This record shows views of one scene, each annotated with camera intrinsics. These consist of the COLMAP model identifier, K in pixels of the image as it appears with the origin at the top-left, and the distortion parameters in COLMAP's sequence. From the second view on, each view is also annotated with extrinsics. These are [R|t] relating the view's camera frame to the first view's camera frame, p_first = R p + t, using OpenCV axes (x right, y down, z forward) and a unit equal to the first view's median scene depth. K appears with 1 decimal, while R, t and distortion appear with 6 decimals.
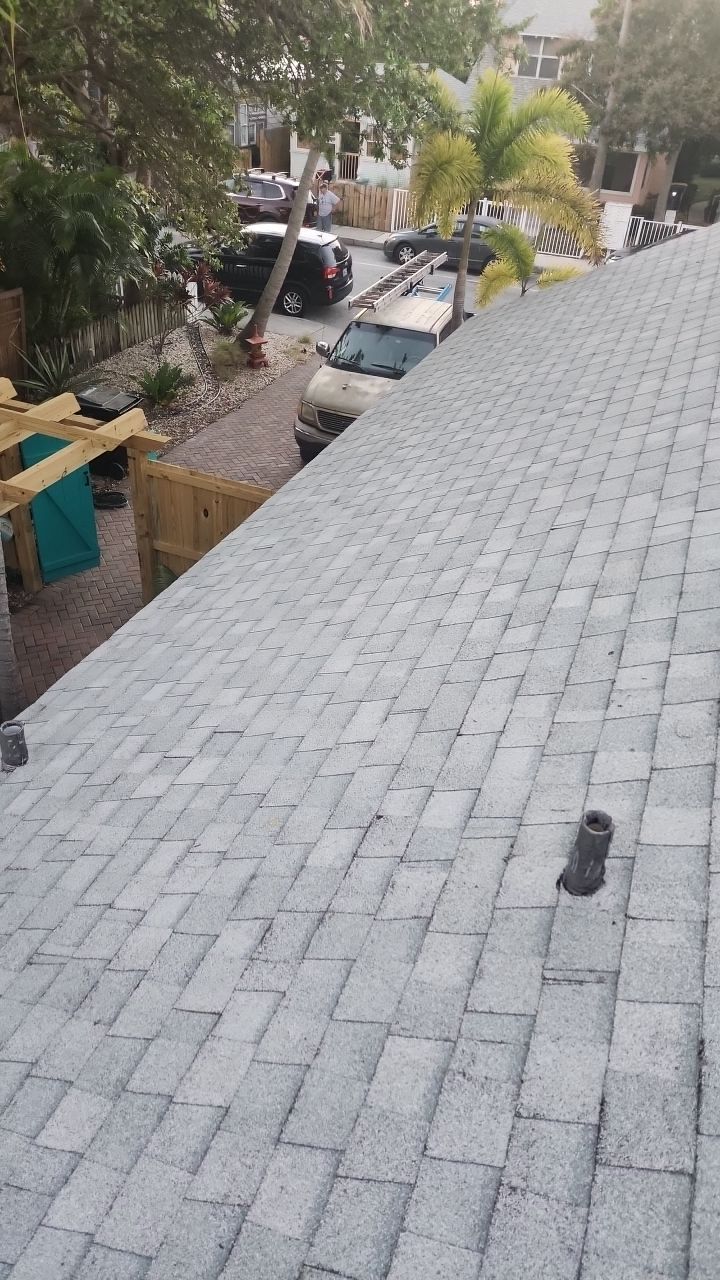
lens RADIAL K [[852.5, 0, 360.0], [0, 852.5, 640.0], [0, 0, 1]] dist [0.098758, -0.085381]
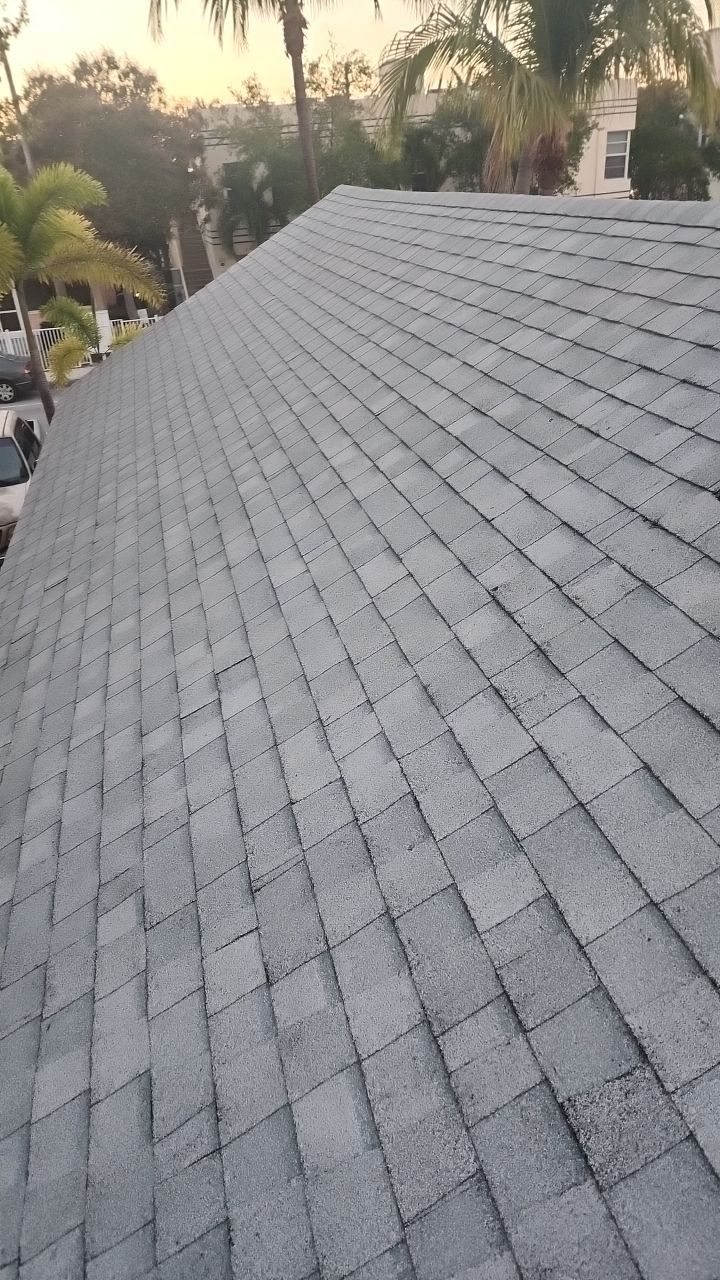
lens RADIAL K [[852.5, 0, 360.0], [0, 852.5, 640.0], [0, 0, 1]] dist [0.098758, -0.085381]
pose [[0.819723, -0.381448, 0.427261, -0.446465], [0.429833, 0.902714, -0.018736, 0.167768], [-0.378548, 0.199009, 0.903934, 0.125539]]
